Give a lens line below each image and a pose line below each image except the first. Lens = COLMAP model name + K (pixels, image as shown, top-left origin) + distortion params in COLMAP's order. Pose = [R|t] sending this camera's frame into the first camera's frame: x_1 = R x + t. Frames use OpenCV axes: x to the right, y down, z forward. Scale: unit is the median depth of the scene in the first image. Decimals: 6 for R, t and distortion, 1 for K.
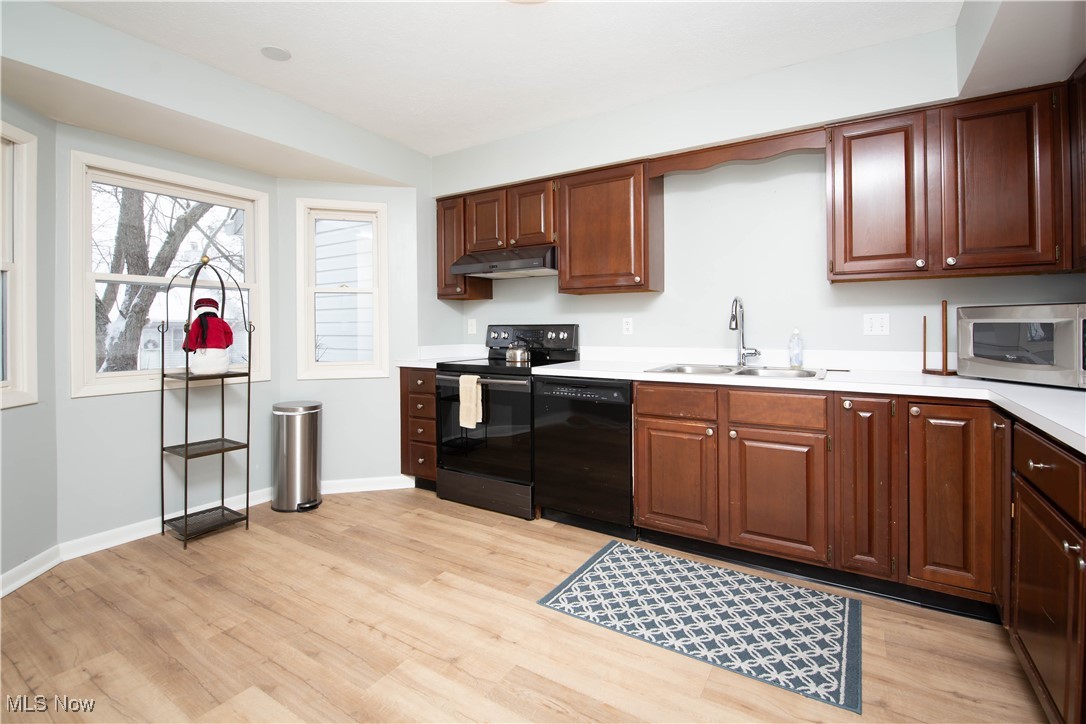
lens RADIAL K [[495.7, 0, 537.1], [0, 495.7, 329.5], [0, 0, 1]] dist [-0.011708, -0.006204]
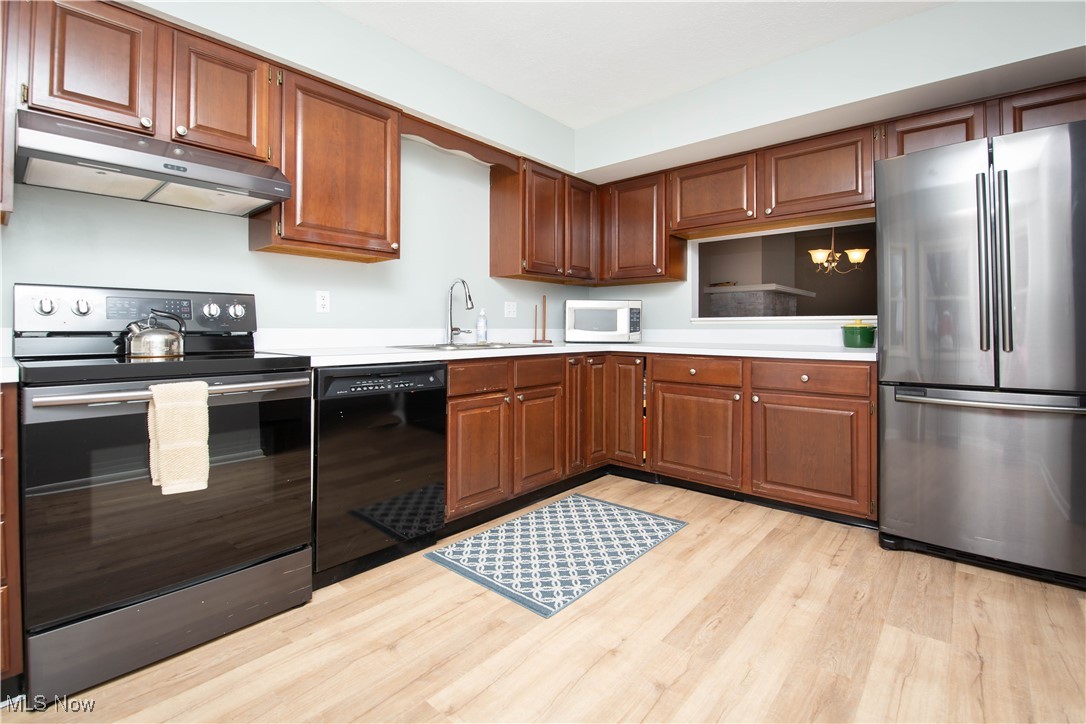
lens RADIAL K [[495.7, 0, 531.6], [0, 495.7, 328.3], [0, 0, 1]] dist [-0.011708, -0.006204]
pose [[0.151067, 0.011468, 0.988457, -0.655474], [0.003174, 0.999922, -0.012086, 0.055689], [-0.988518, 0.004963, 0.151019, 0.701864]]
